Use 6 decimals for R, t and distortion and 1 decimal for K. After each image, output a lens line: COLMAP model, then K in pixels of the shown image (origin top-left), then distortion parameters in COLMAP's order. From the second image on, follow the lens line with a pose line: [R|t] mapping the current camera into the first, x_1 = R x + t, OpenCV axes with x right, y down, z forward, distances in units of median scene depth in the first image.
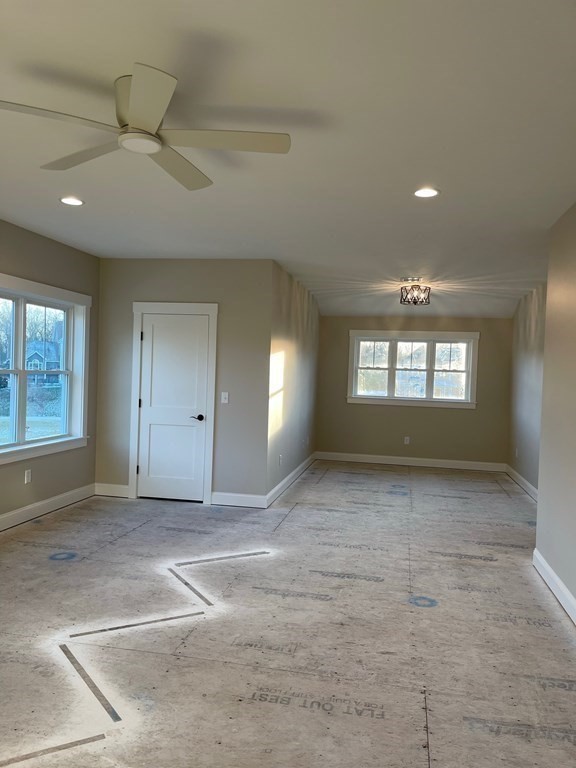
lens RADIAL K [[576.2, 0, 288.0], [0, 576.2, 384.0], [0, 0, 1]] dist [0.045794, -0.072486]
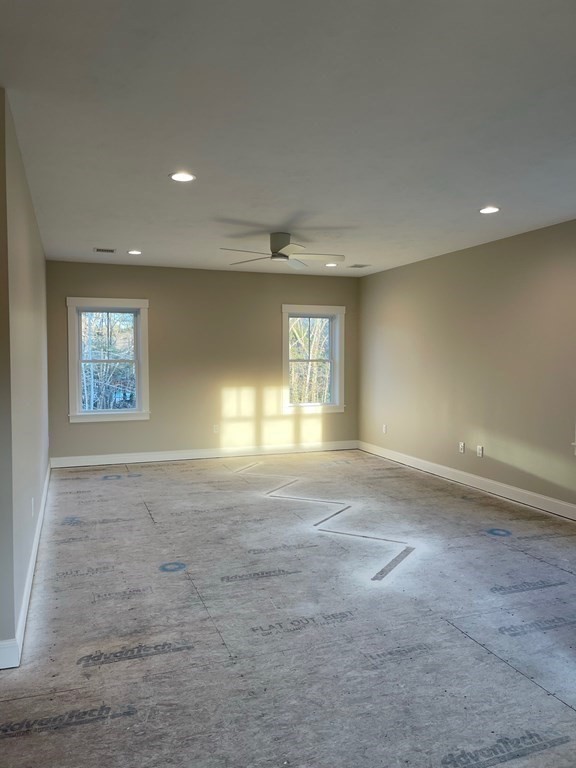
lens RADIAL K [[576.2, 0, 288.0], [0, 576.2, 384.0], [0, 0, 1]] dist [0.045794, -0.072486]
pose [[-0.847970, -0.009244, -0.529964, 0.565794], [-0.041206, 0.997972, 0.048524, -0.018319], [0.528440, 0.062984, -0.846631, 1.820065]]
